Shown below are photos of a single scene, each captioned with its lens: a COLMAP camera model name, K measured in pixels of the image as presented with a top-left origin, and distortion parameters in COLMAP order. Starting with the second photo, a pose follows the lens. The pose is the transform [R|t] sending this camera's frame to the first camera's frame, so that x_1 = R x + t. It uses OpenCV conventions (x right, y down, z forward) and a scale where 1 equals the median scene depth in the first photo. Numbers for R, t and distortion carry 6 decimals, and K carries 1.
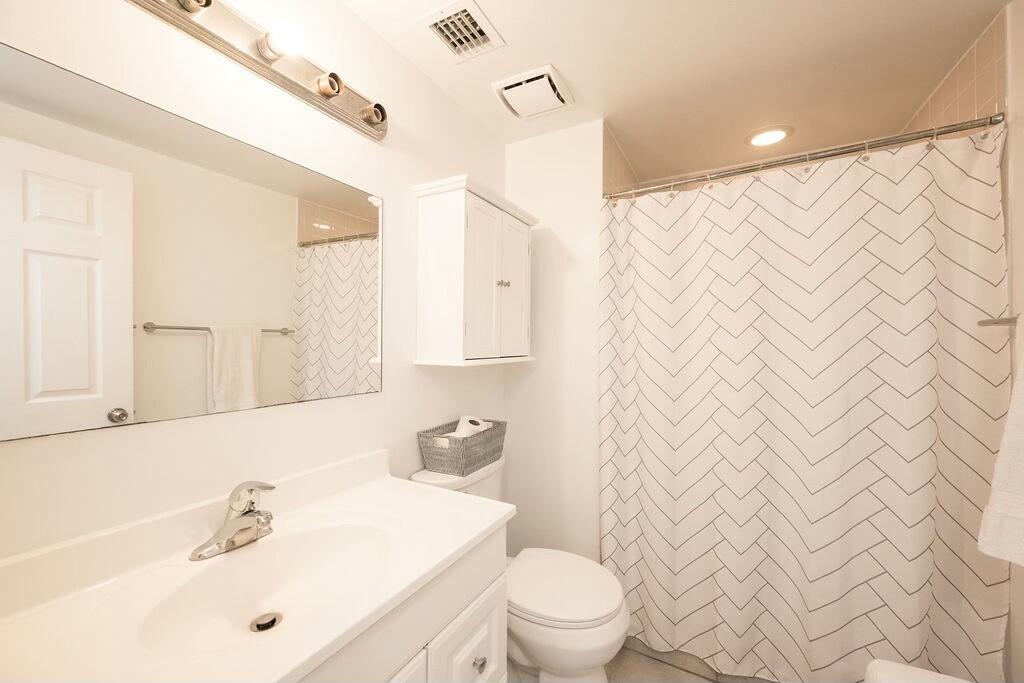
lens RADIAL K [[402.0, 0, 510.3], [0, 402.0, 346.1], [0, 0, 1]] dist [-0.013386, 0.000057]
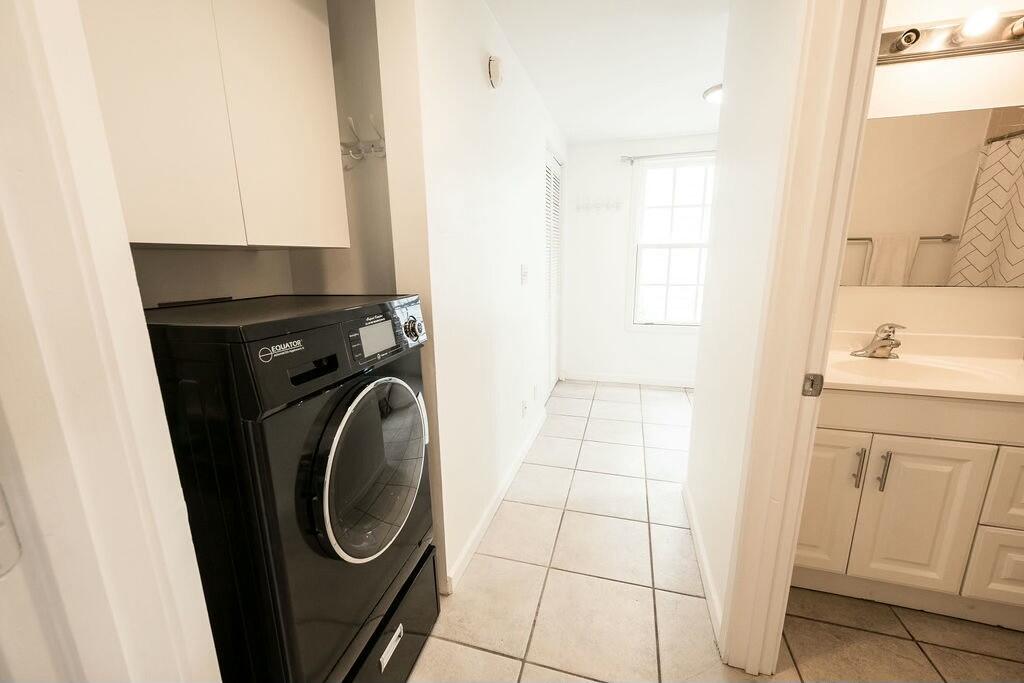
lens RADIAL K [[399.9, 0, 513.5], [0, 399.9, 344.4], [0, 0, 1]] dist [-0.002206, 0.000362]
pose [[0.230895, 0.203645, -0.951429, 0.617276], [0.003703, 0.977660, 0.210158, 0.033218], [0.972972, -0.052047, 0.224983, -0.956002]]
